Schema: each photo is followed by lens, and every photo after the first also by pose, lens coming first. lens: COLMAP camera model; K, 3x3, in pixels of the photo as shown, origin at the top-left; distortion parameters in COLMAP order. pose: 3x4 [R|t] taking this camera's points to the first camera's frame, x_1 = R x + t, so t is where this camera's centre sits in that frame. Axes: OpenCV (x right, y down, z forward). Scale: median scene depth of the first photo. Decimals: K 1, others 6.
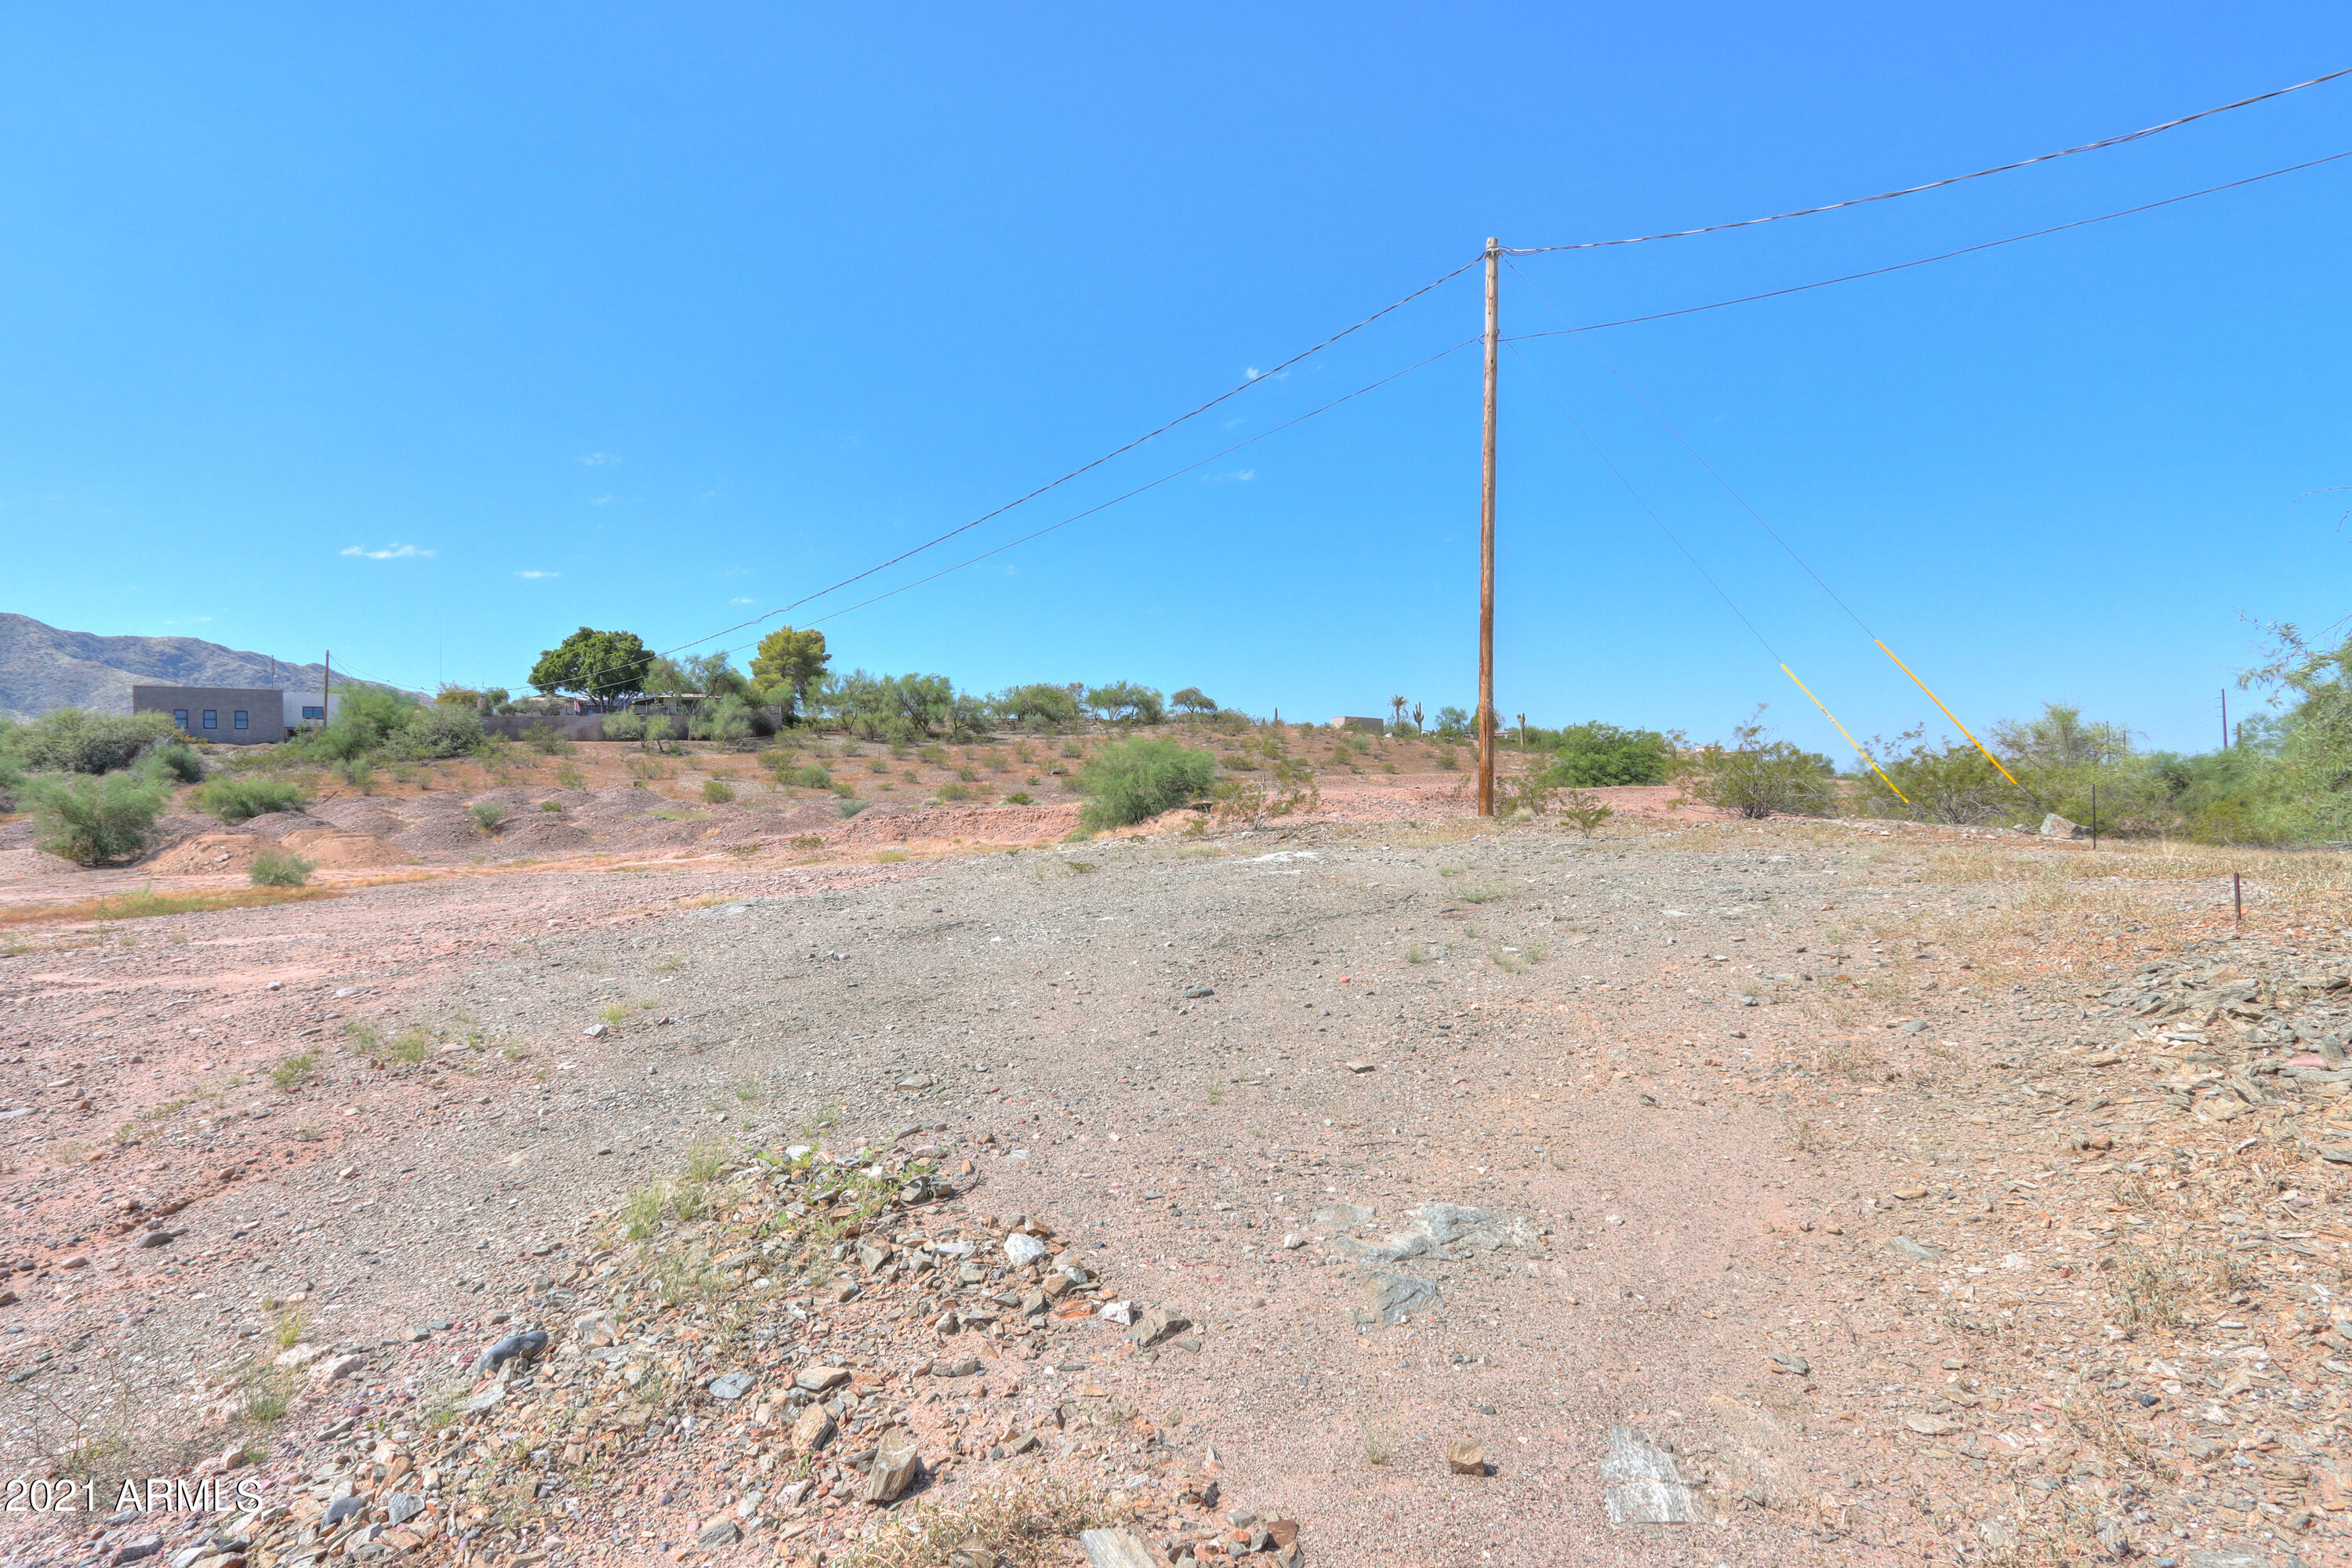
lens RADIAL K [[1157.6, 0, 1143.5], [0, 1157.6, 785.7], [0, 0, 1]] dist [-0.007369, 0.000523]
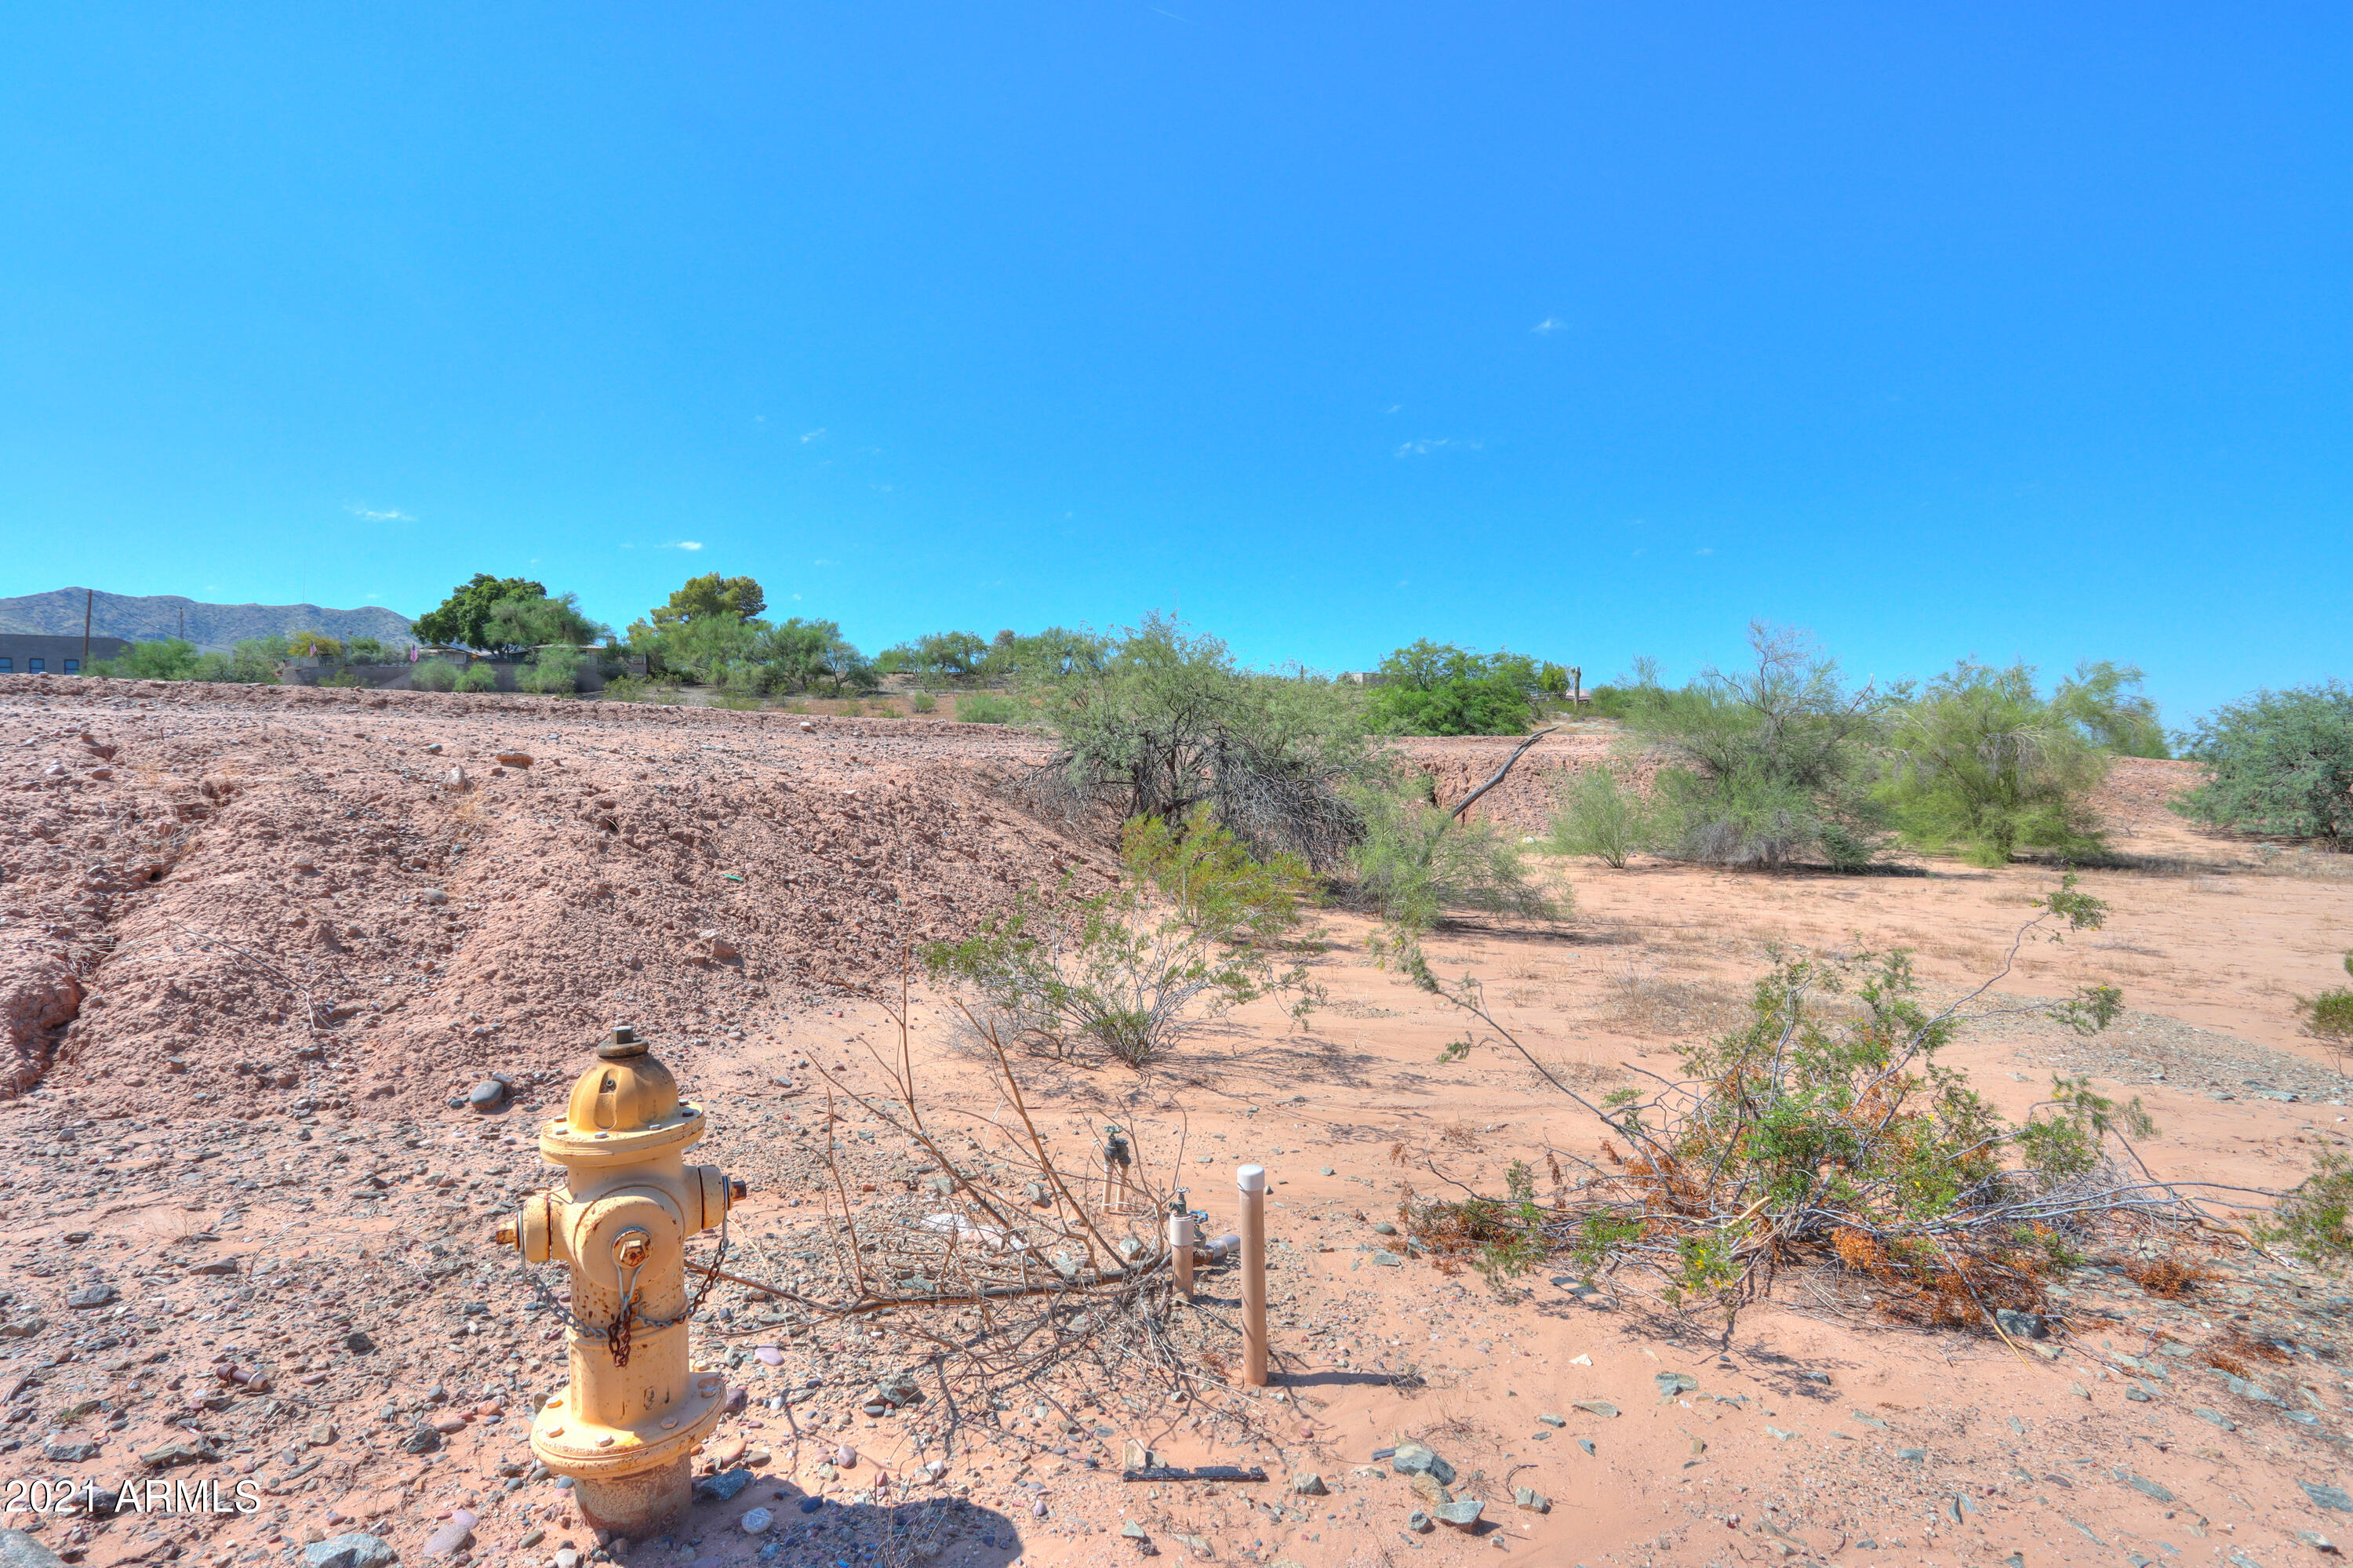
lens RADIAL K [[1107.4, 0, 1152.4], [0, 1107.4, 784.7], [0, 0, 1]] dist [-0.004999, -0.000661]
pose [[0.977028, 0.017247, -0.212411, 0.239580], [-0.013456, 0.999724, 0.019279, 0.008534], [0.212685, -0.015978, 0.976990, 0.239877]]
